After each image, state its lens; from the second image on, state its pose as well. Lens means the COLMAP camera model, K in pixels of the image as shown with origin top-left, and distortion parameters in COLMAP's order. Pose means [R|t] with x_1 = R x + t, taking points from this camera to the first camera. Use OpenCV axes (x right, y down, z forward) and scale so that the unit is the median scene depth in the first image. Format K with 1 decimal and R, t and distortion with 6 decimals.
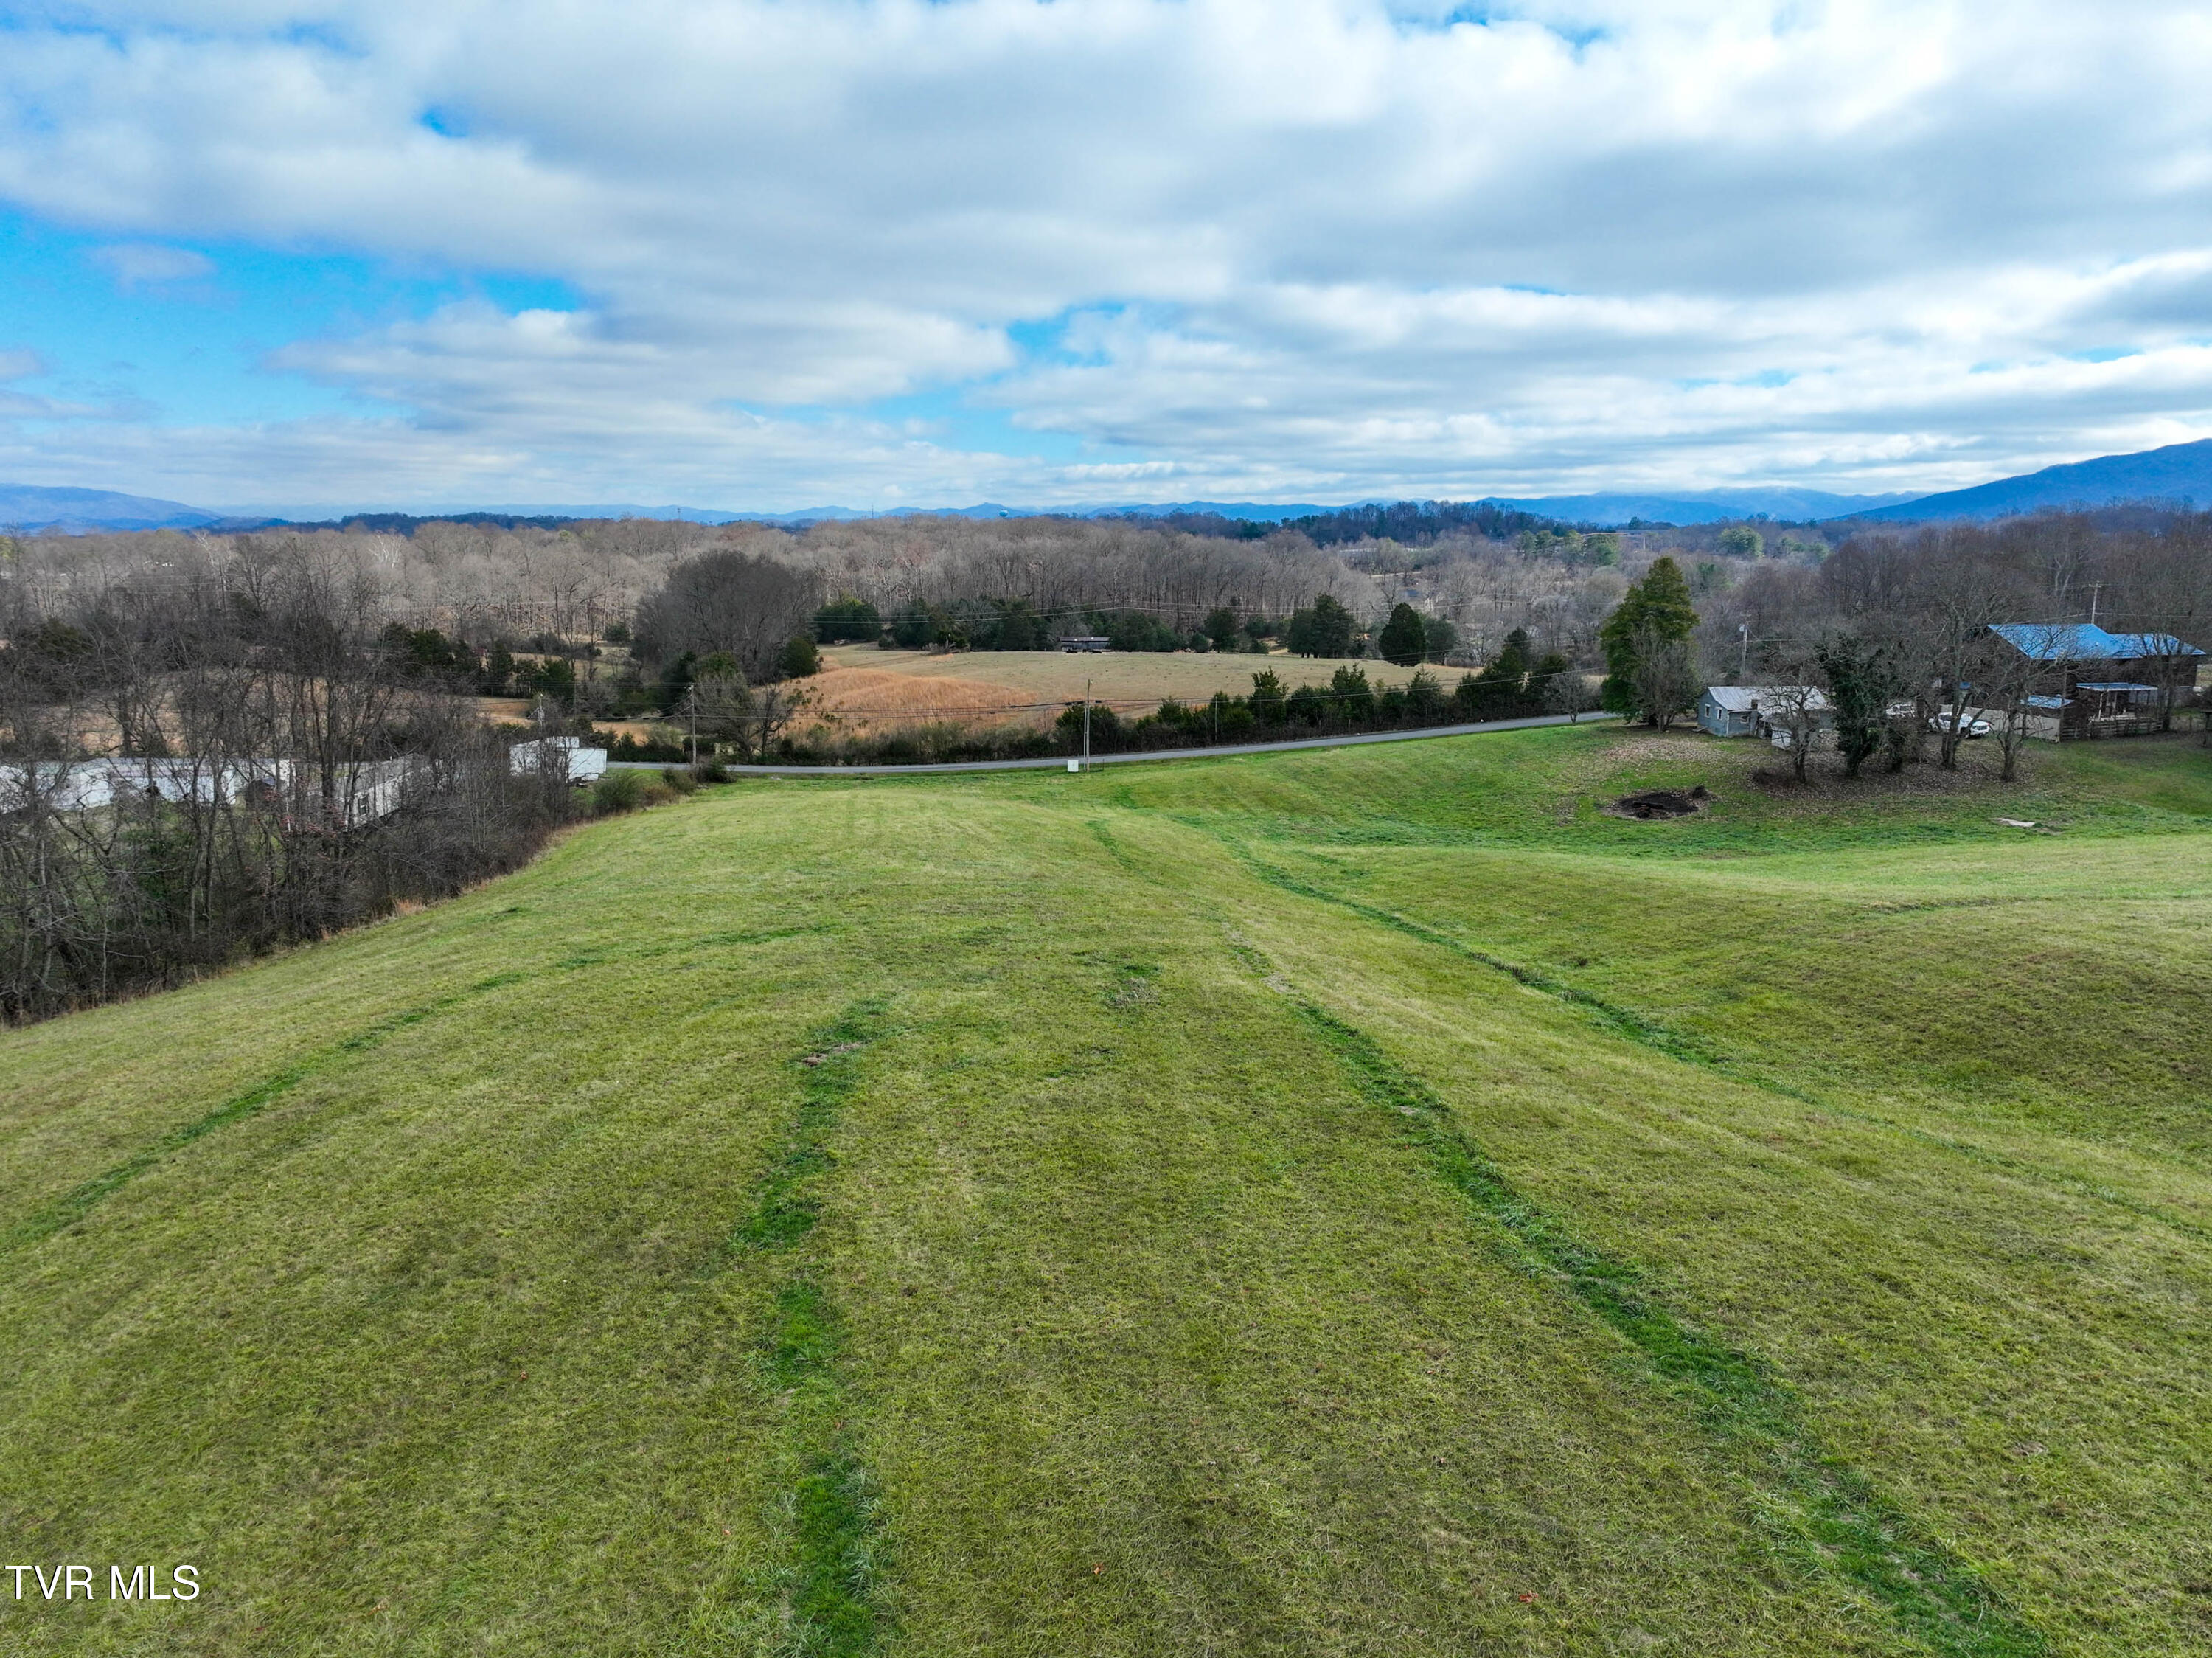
lens RADIAL K [[1558.4, 0, 1113.1], [0, 1558.4, 839.2], [0, 0, 1]] dist [0.002636, 0.015028]
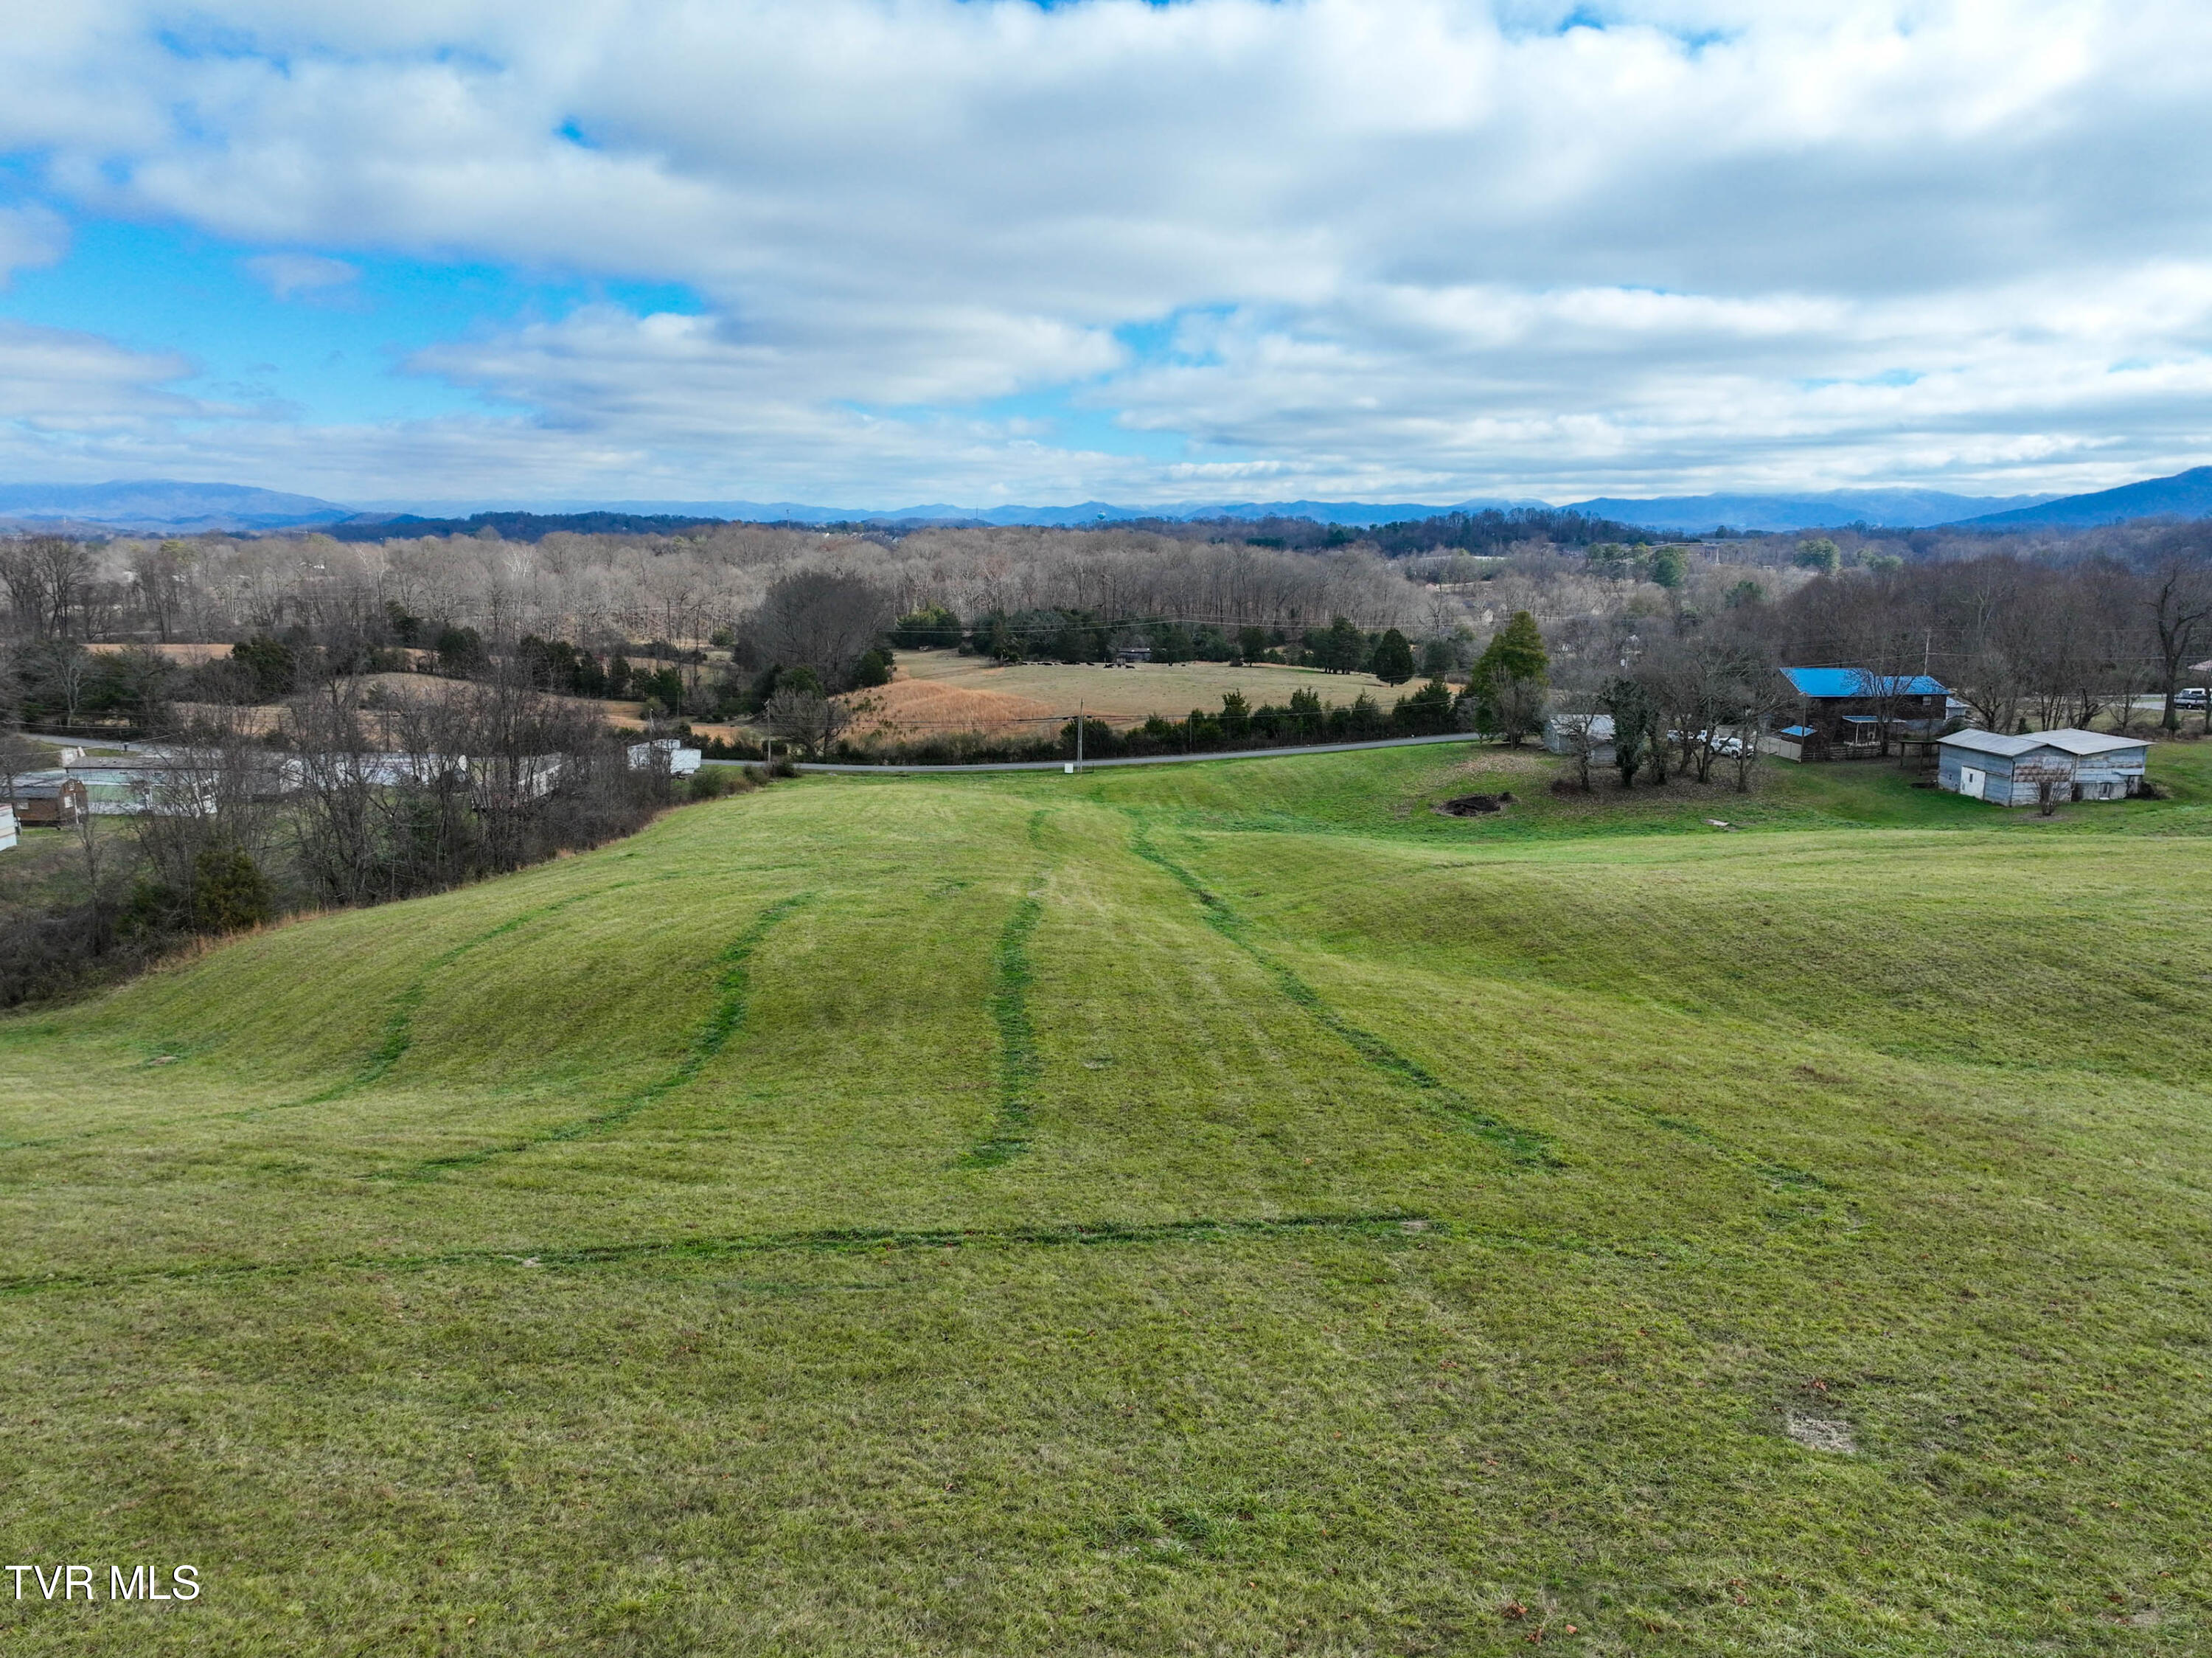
lens RADIAL K [[1558.4, 0, 1112.4], [0, 1558.4, 798.2], [0, 0, 1]] dist [0.002636, 0.015028]
pose [[0.997769, 0.017105, -0.064532, 0.084151], [-0.018694, 0.999535, -0.024107, 0.006158], [0.064089, 0.025259, 0.997624, -0.225242]]
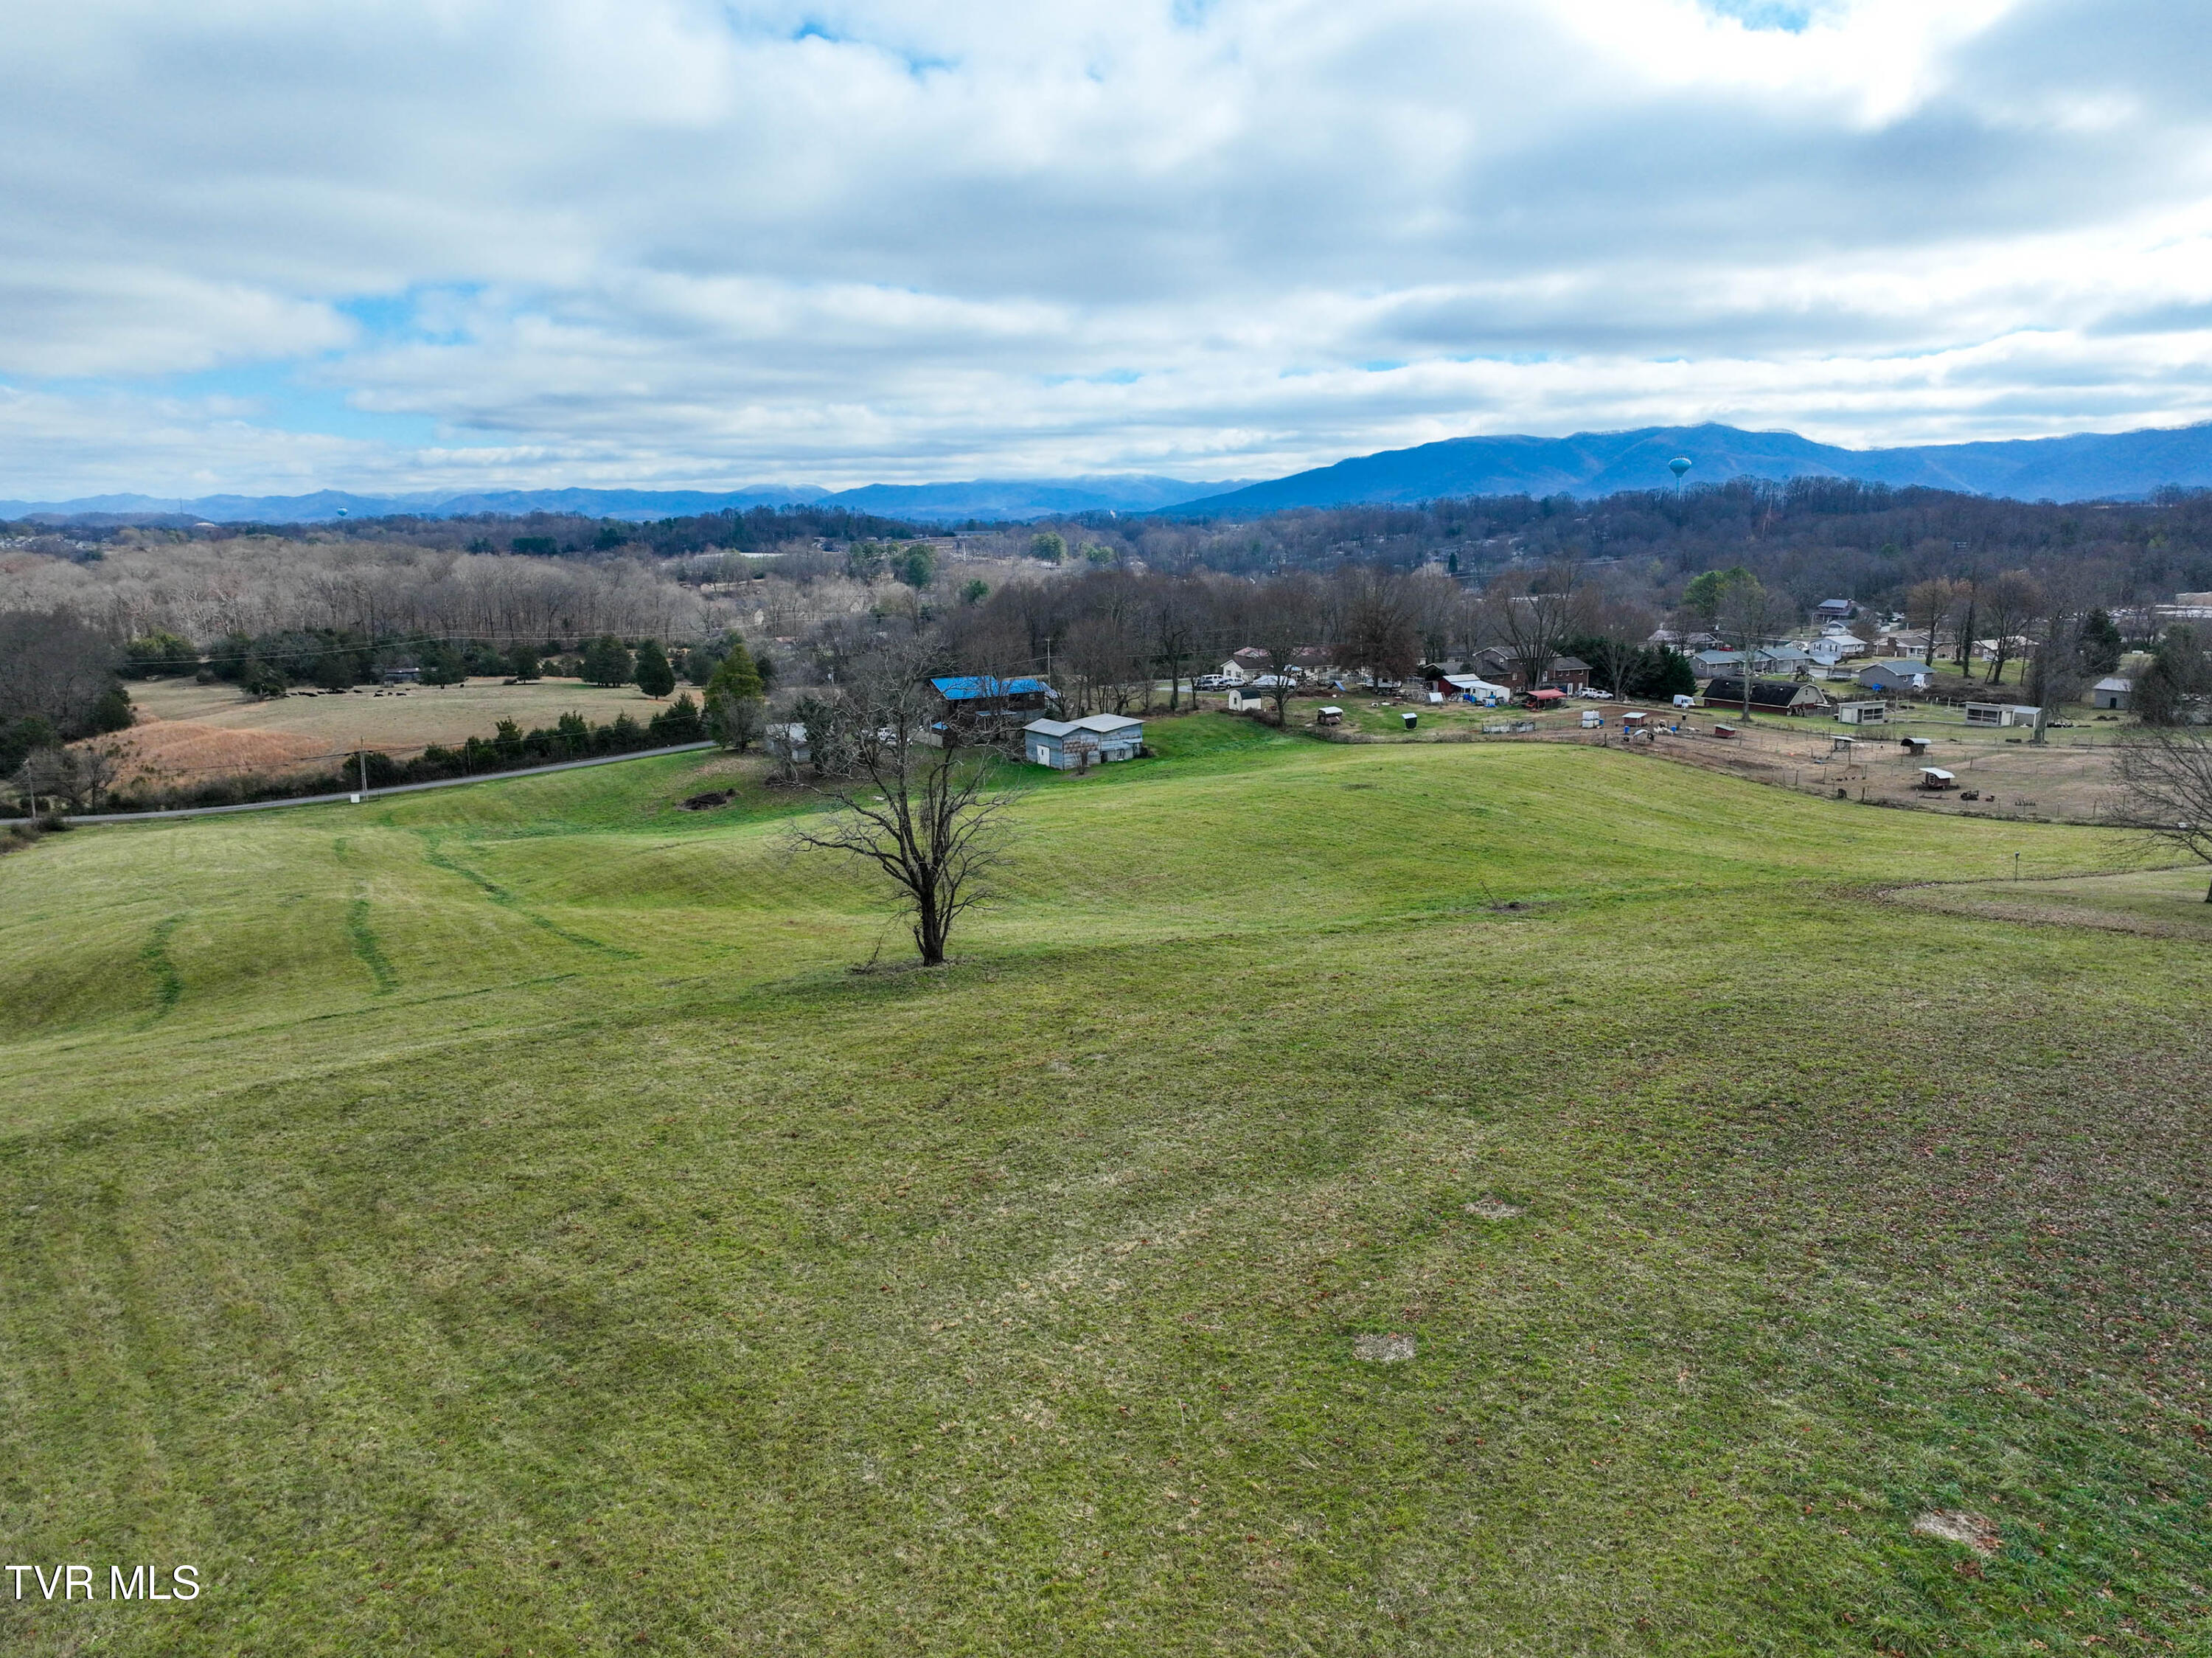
lens RADIAL K [[1558.4, 0, 1104.8], [0, 1558.4, 790.0], [0, 0, 1]] dist [0.002636, 0.015028]
pose [[0.930310, -0.071330, 0.359771, 0.090988], [0.079479, 0.996805, -0.007890, 0.009467], [-0.358059, 0.035934, 0.933007, -0.512480]]
